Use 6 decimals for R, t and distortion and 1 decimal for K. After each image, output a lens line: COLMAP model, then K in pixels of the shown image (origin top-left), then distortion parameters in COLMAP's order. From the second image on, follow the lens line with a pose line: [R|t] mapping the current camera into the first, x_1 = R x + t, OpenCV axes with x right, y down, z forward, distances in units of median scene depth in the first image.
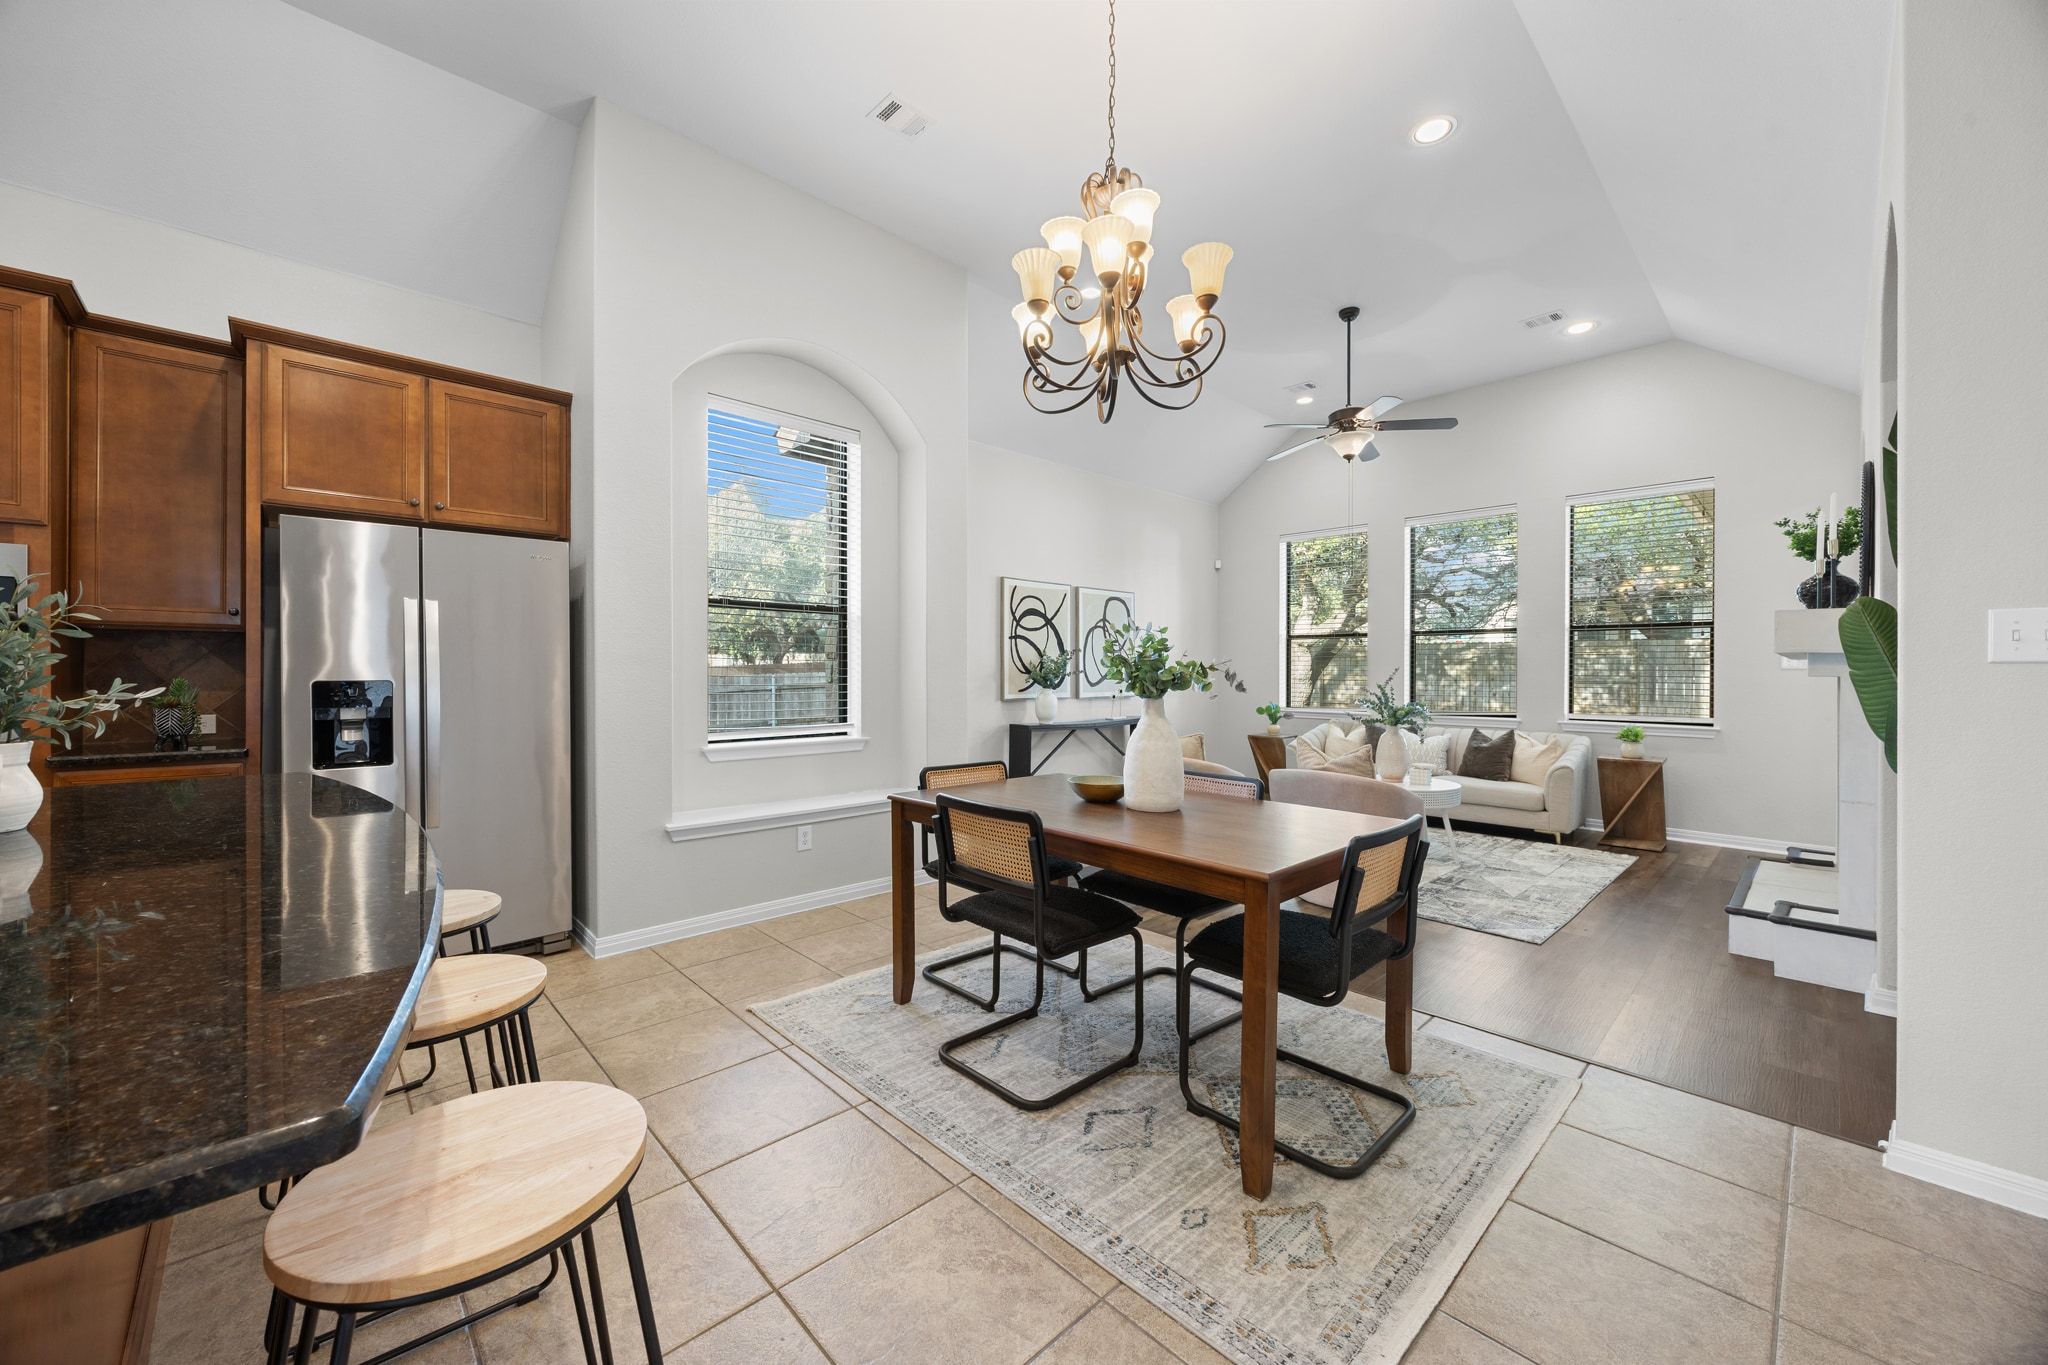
lens RADIAL K [[770.5, 0, 1019.3], [0, 770.5, 674.9], [0, 0, 1]] dist [-0.005942, 0.000498]
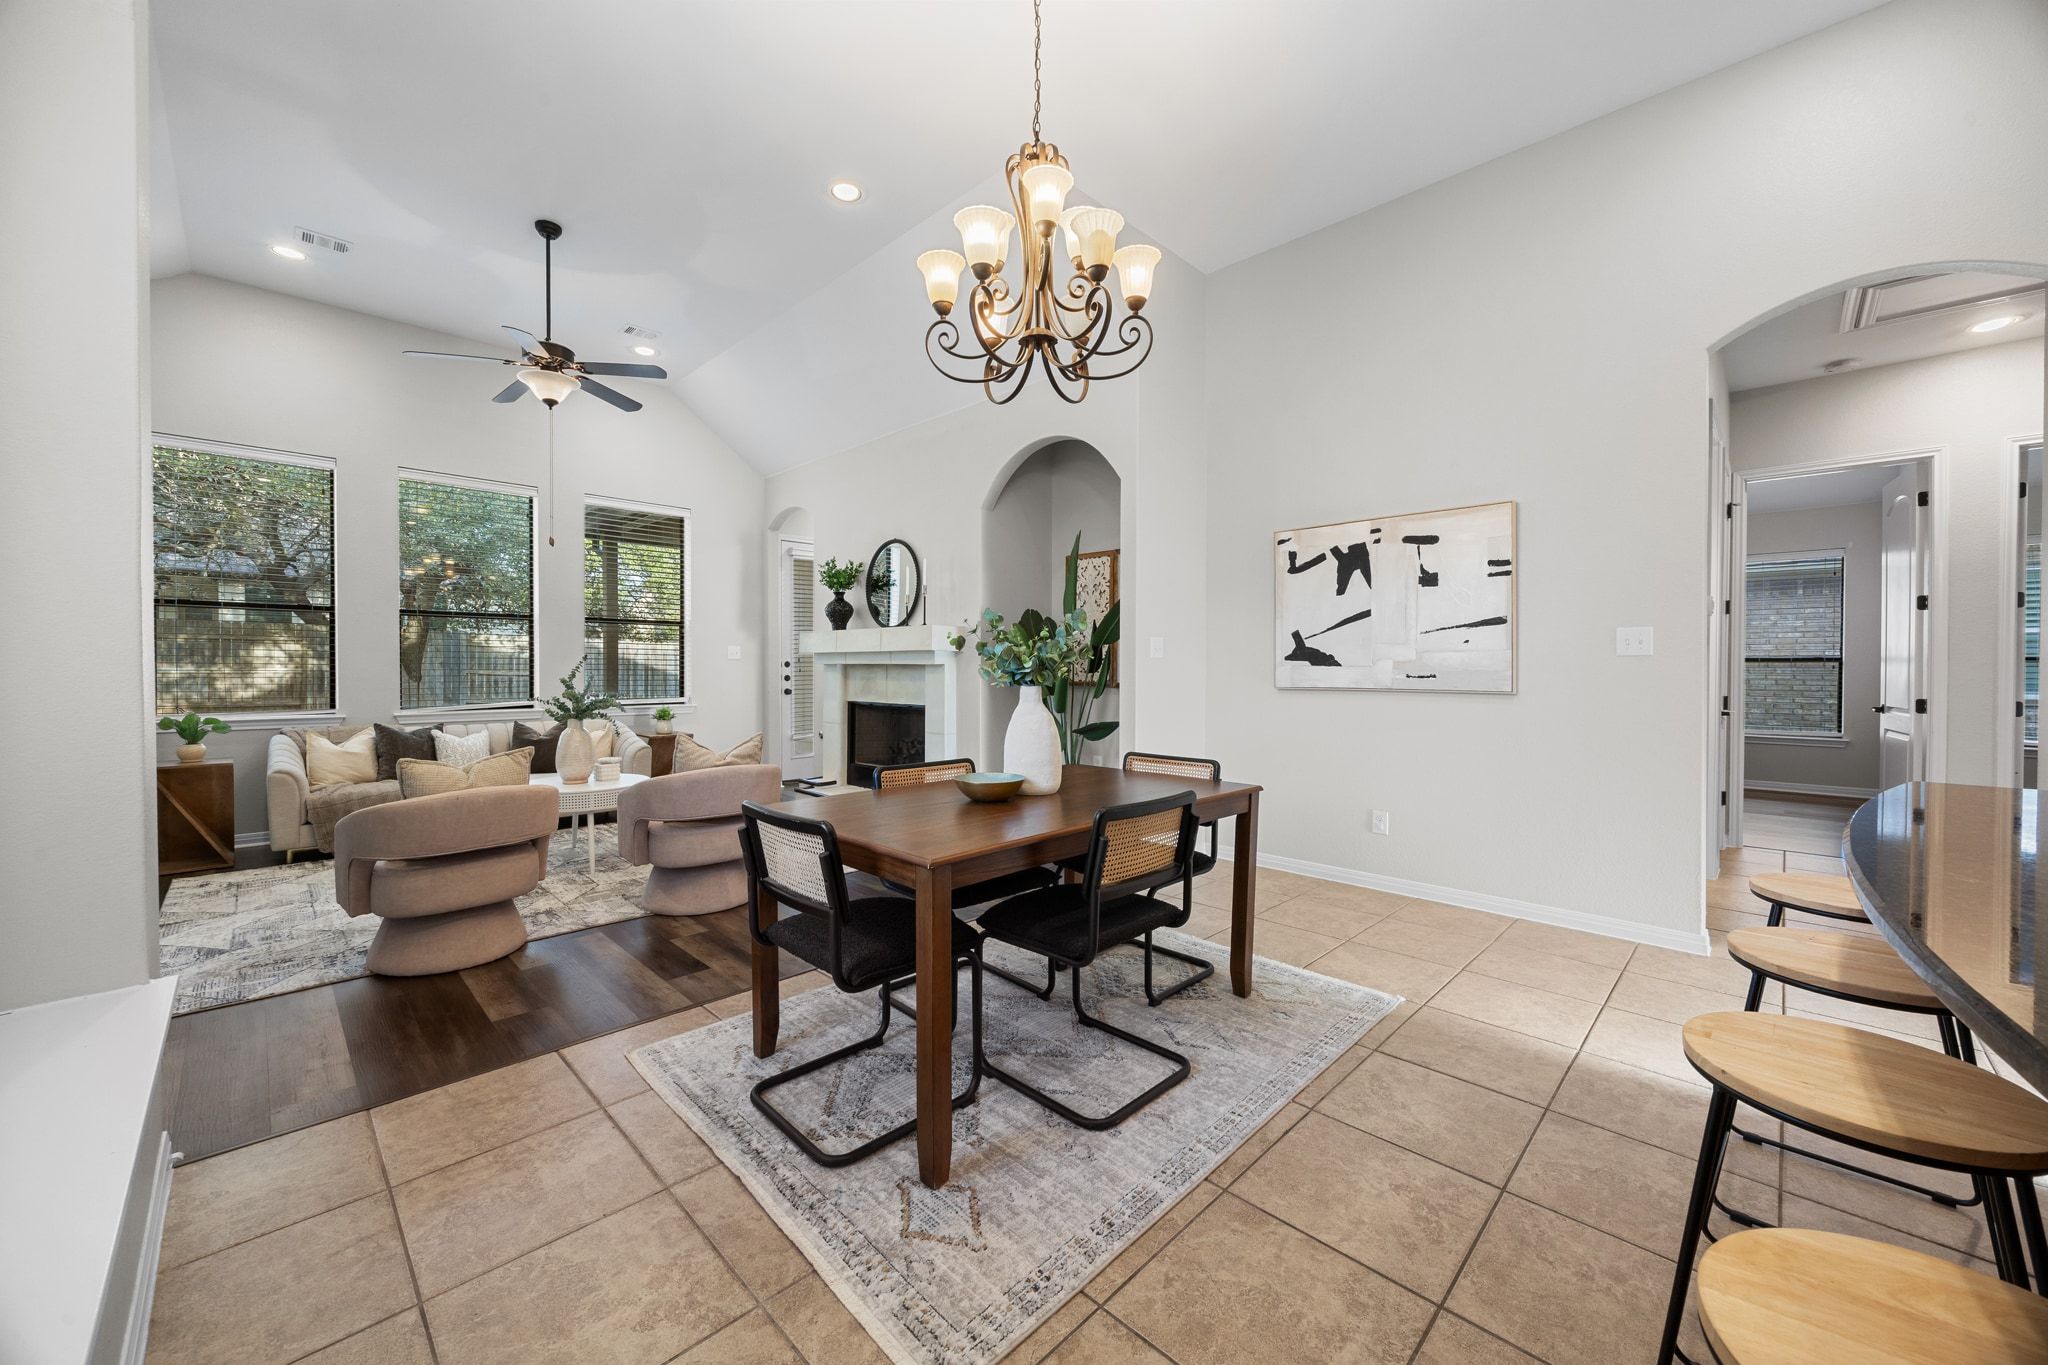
lens RADIAL K [[770.5, 0, 1019.3], [0, 770.5, 674.9], [0, 0, 1]] dist [-0.005942, 0.000498]
pose [[-0.027948, -0.016079, 0.999480, -0.423472], [0.001155, 0.999869, 0.016117, -0.000520], [-0.999609, 0.001605, -0.027925, 0.515429]]
